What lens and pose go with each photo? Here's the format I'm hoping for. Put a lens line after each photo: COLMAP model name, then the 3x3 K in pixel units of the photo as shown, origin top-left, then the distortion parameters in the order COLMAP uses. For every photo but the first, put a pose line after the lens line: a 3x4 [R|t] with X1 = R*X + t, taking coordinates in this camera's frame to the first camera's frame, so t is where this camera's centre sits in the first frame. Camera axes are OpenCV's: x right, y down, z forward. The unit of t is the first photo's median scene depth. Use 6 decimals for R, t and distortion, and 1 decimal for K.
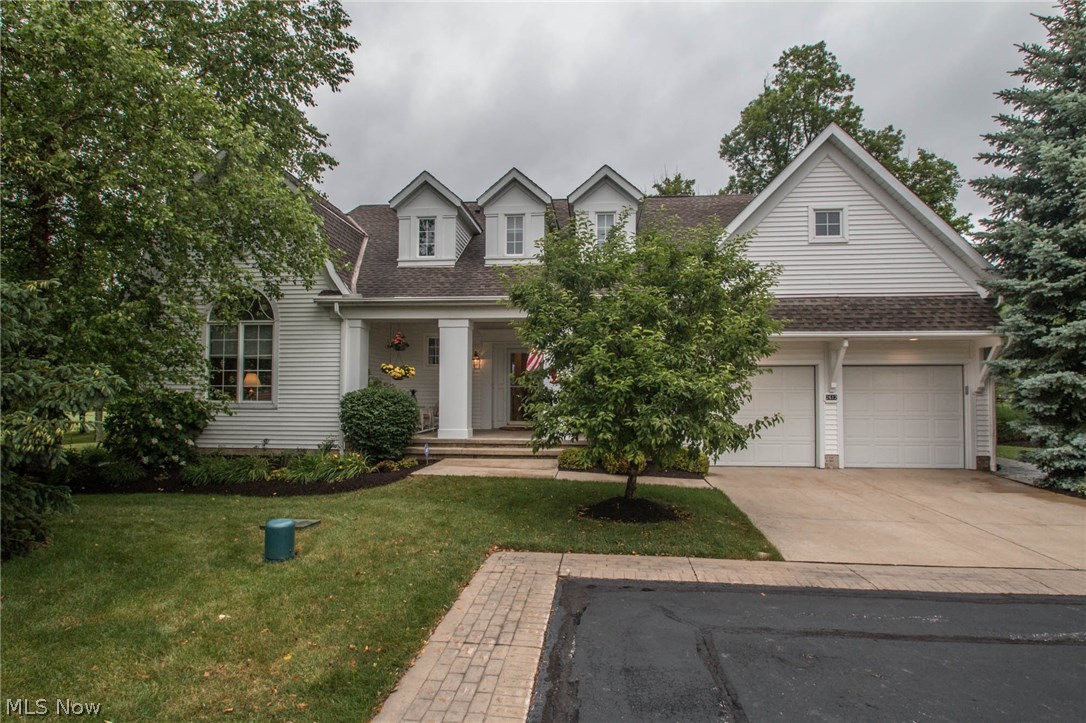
lens RADIAL K [[553.5, 0, 544.2], [0, 553.5, 361.3], [0, 0, 1]] dist [-0.020338, 0.000529]
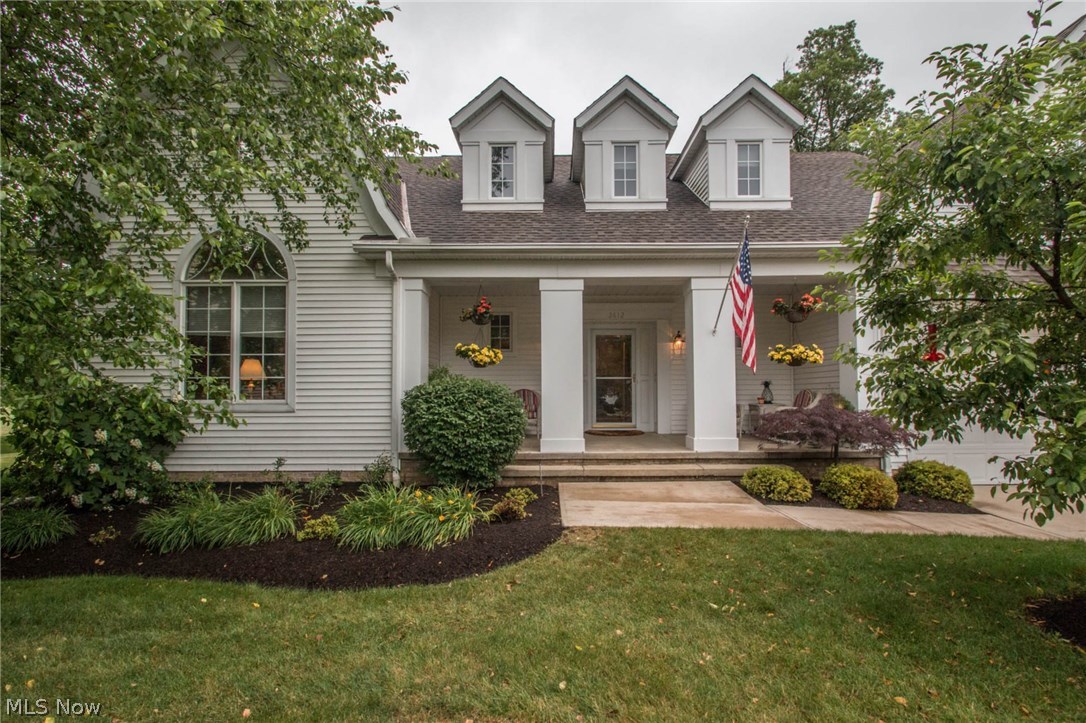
lens RADIAL K [[504.1, 0, 545.4], [0, 504.1, 367.4], [0, 0, 1]] dist [-0.004298, -0.007122]
pose [[0.996649, -0.003505, 0.081719, -0.236361], [0.002437, 0.999910, 0.013155, 0.025810], [-0.081758, -0.012912, 0.996569, 0.376072]]
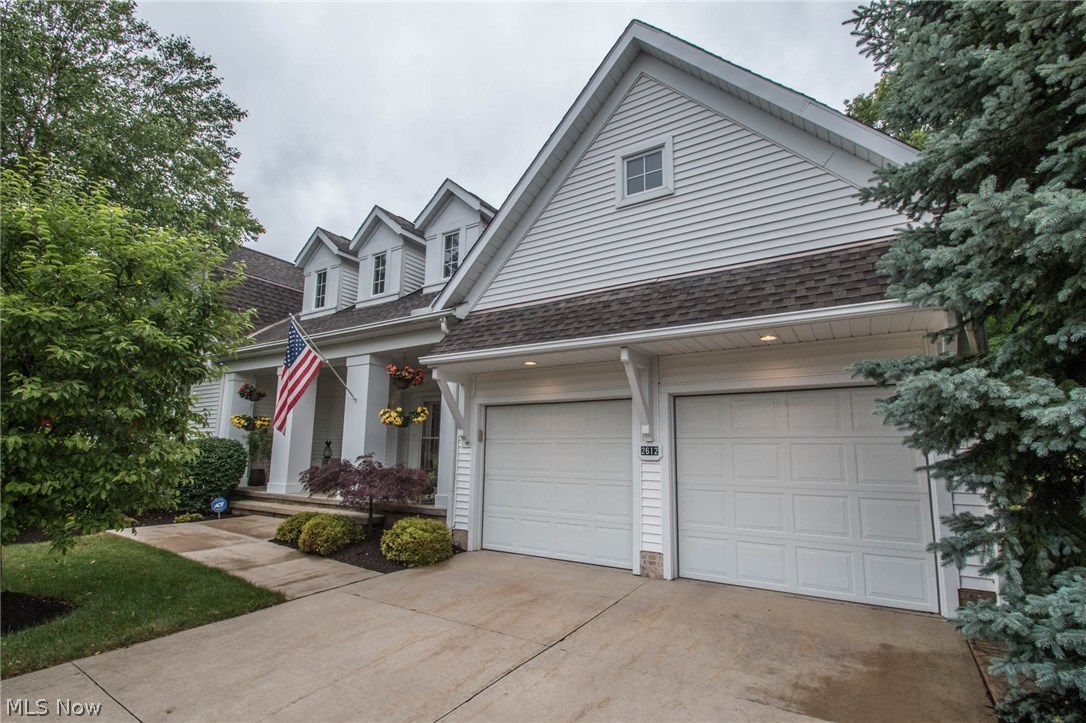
lens RADIAL K [[504.1, 0, 546.3], [0, 504.1, 369.4], [0, 0, 1]] dist [-0.004298, -0.007122]
pose [[0.893215, -0.064336, -0.445002, 0.621379], [0.009444, 0.992176, -0.124487, 0.042488], [0.449530, 0.106991, 0.886835, 0.433920]]
